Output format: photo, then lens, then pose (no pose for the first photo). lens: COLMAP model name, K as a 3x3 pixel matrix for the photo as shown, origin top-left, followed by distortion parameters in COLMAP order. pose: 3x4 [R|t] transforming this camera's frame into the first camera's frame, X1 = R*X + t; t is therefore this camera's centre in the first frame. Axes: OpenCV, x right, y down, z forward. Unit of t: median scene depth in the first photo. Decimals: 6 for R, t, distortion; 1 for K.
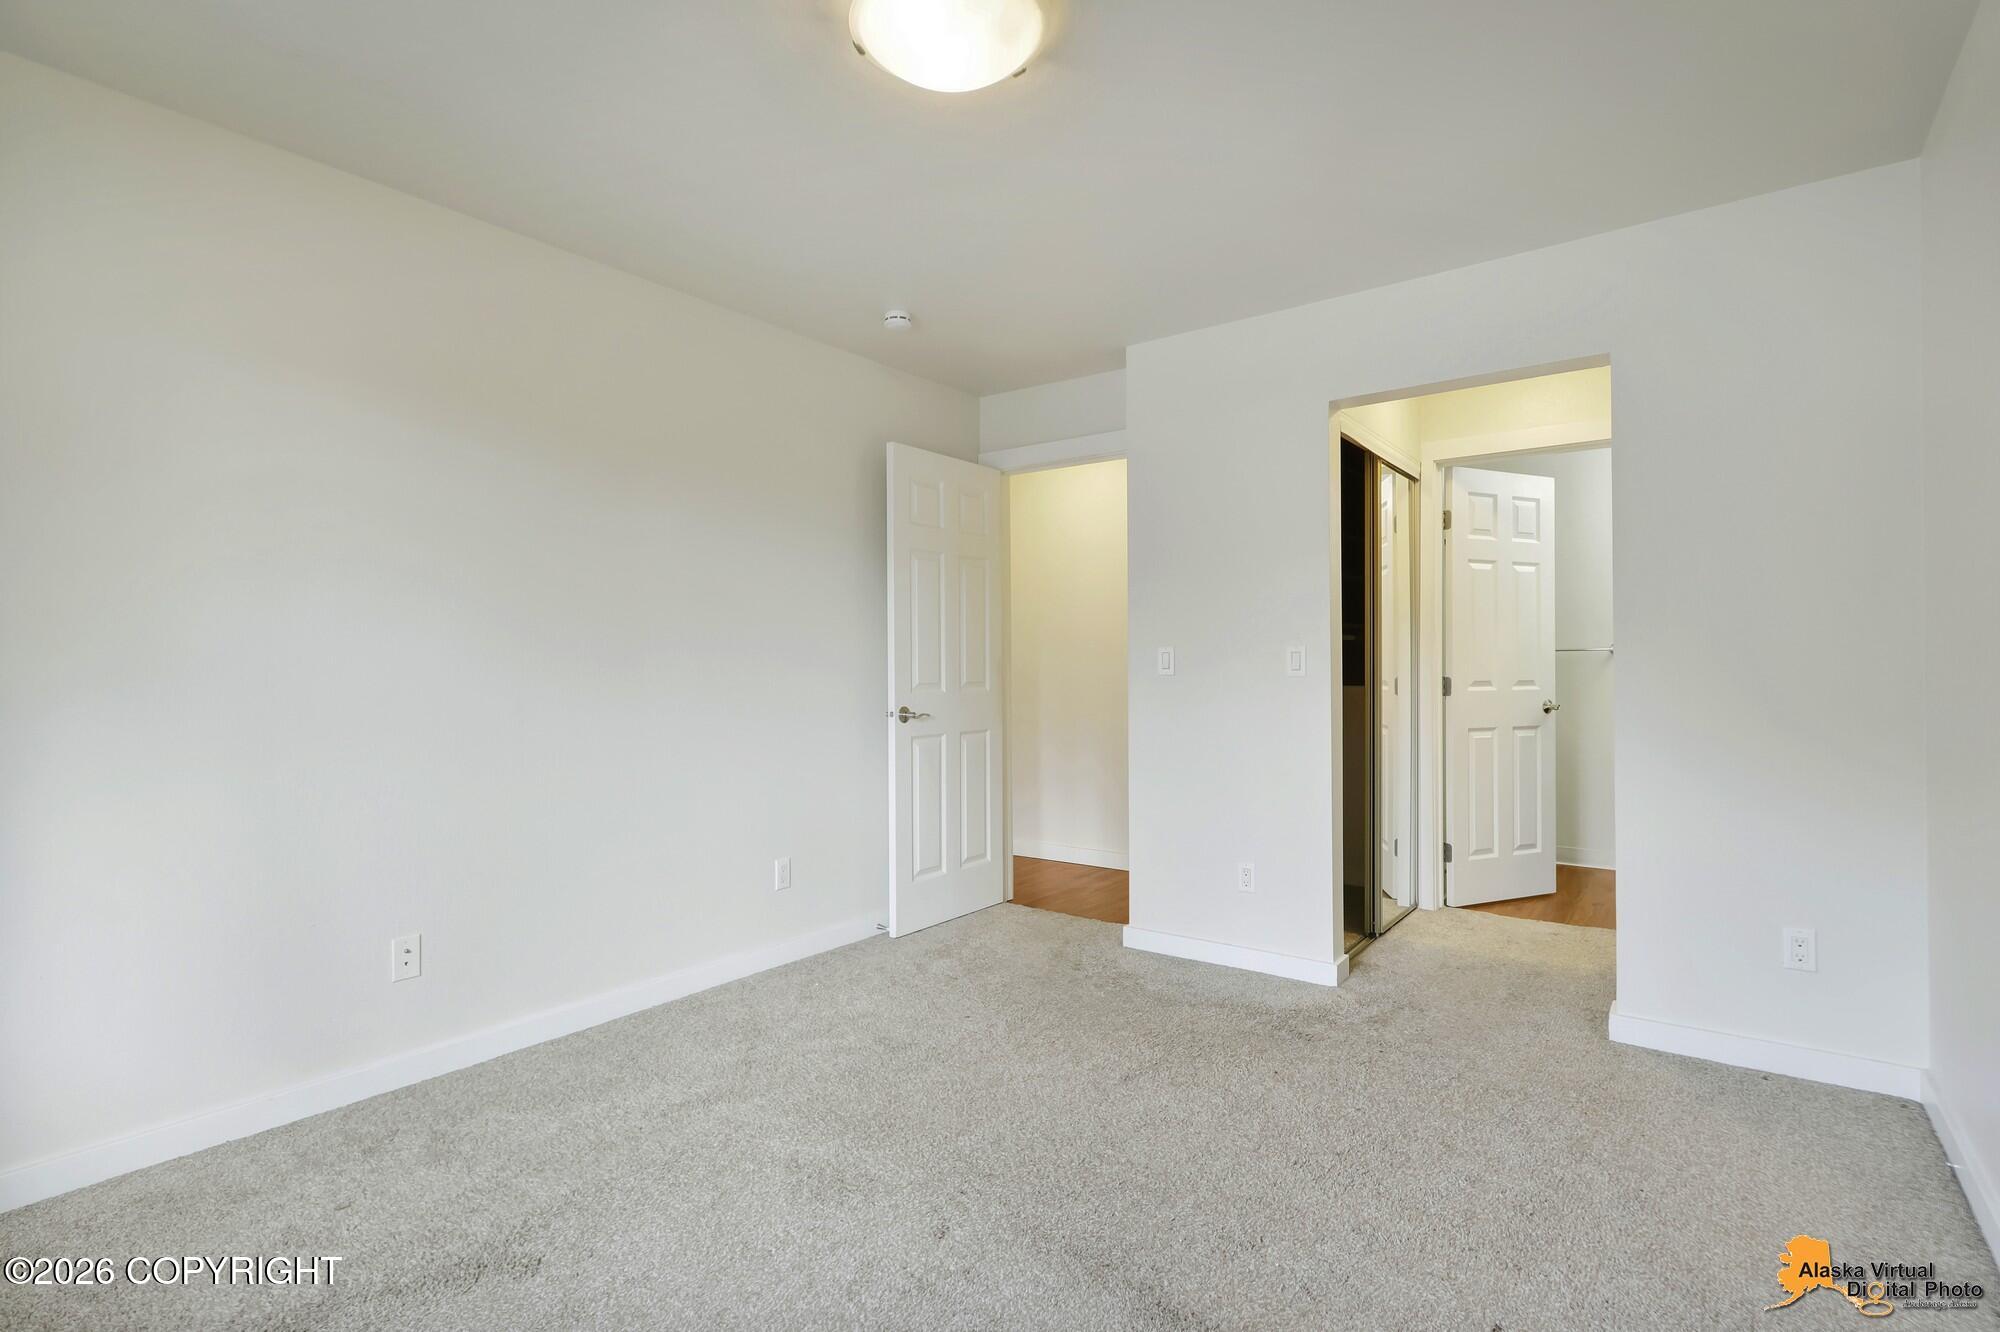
lens RADIAL K [[966.4, 0, 987.3], [0, 966.4, 675.5], [0, 0, 1]] dist [0.000769, -0.000740]
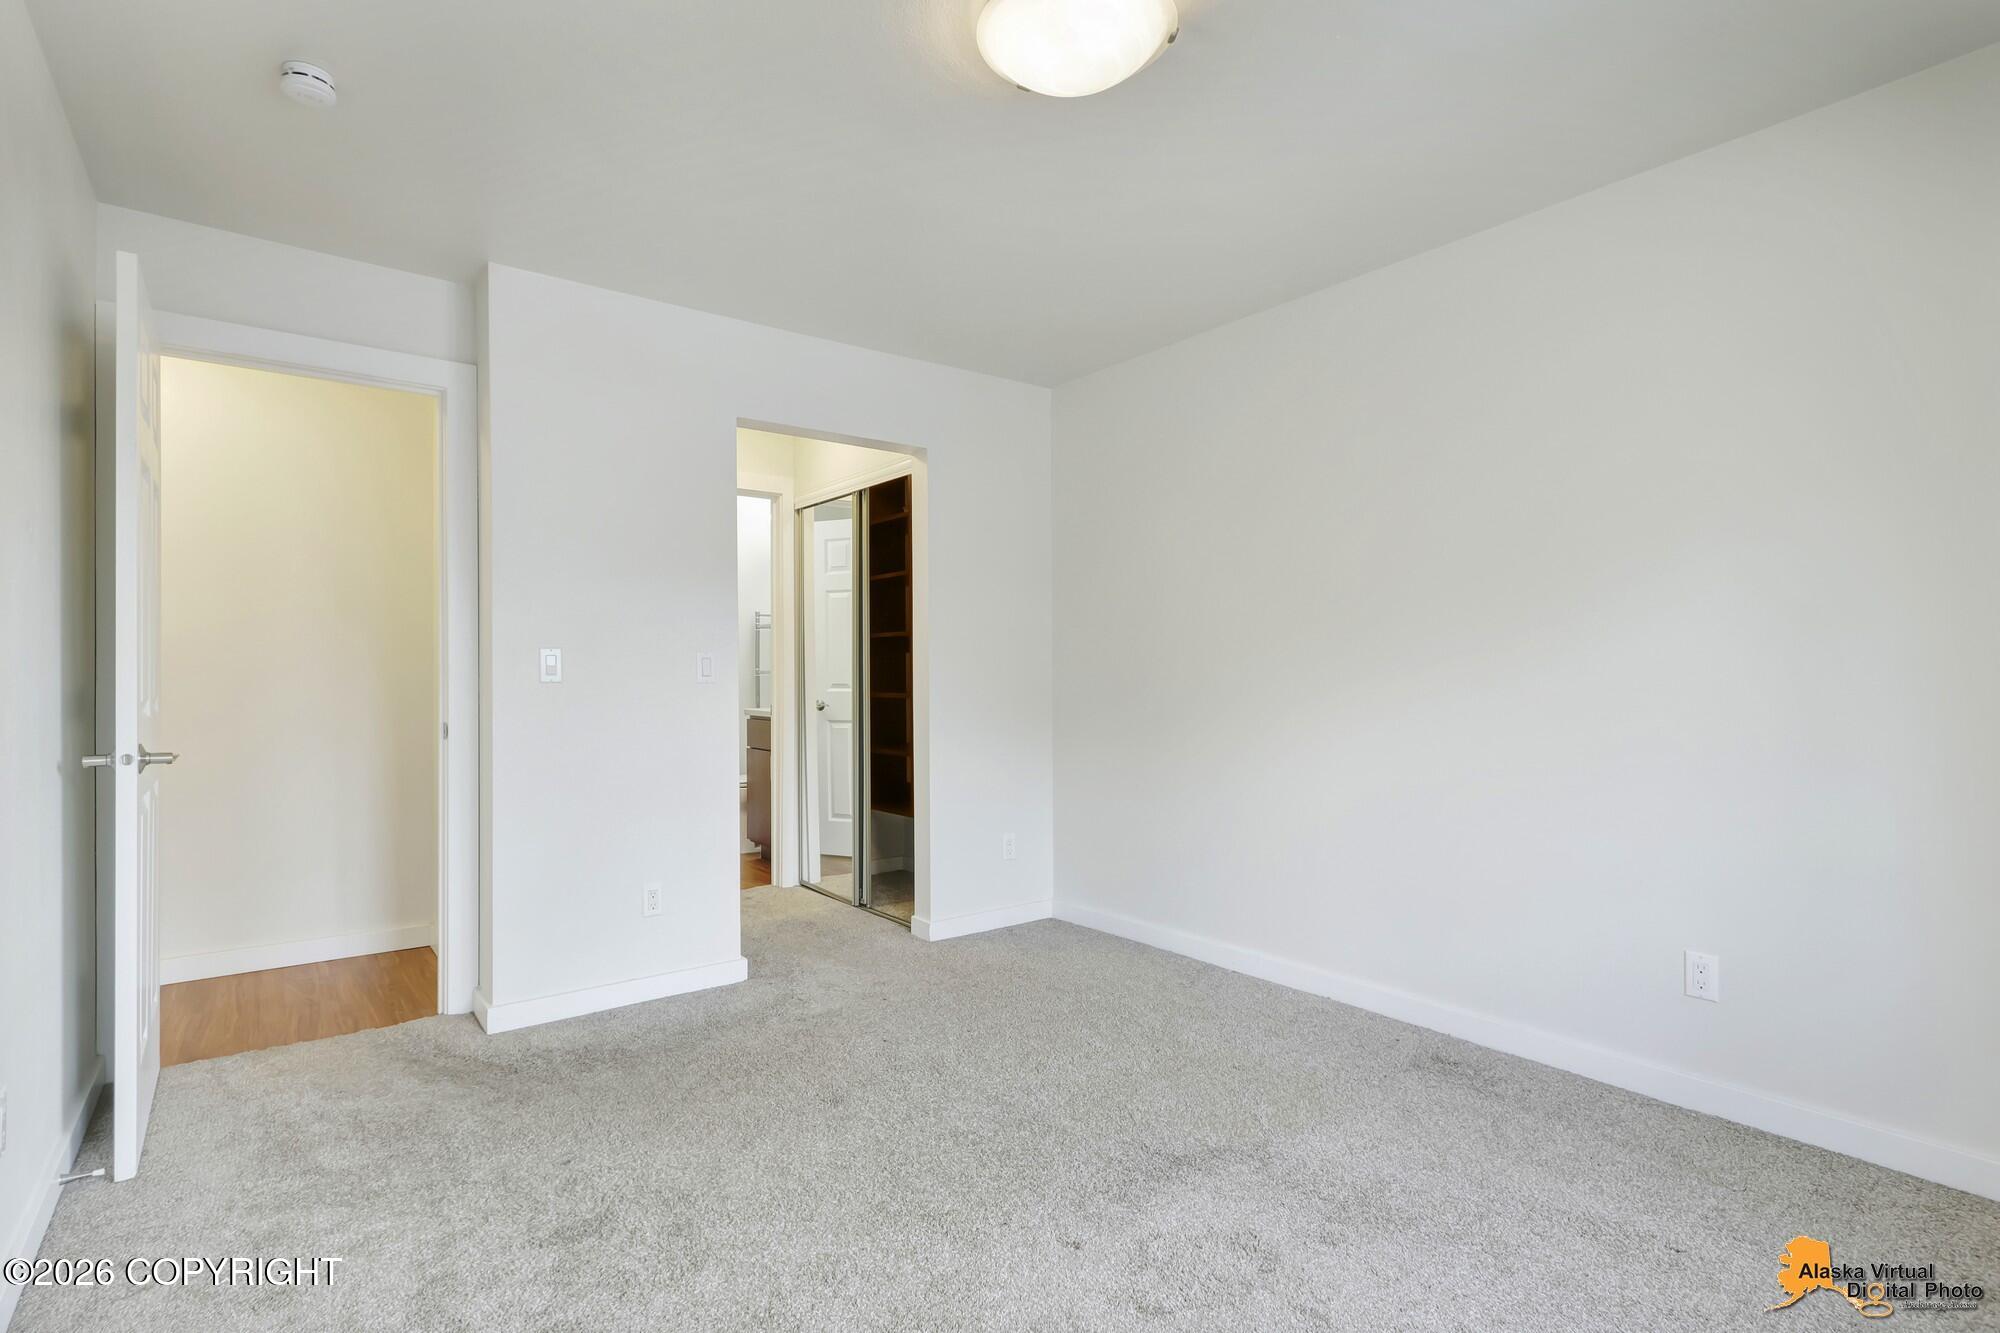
lens RADIAL K [[969.0, 0, 1000.0], [0, 969.0, 666.5], [0, 0, 1]] dist [0.001053, -0.000150]
pose [[0.250921, 0.010954, 0.967945, -0.596112], [0.010268, 0.999850, -0.013977, 0.002505], [-0.967953, 0.013446, 0.250771, 0.479811]]
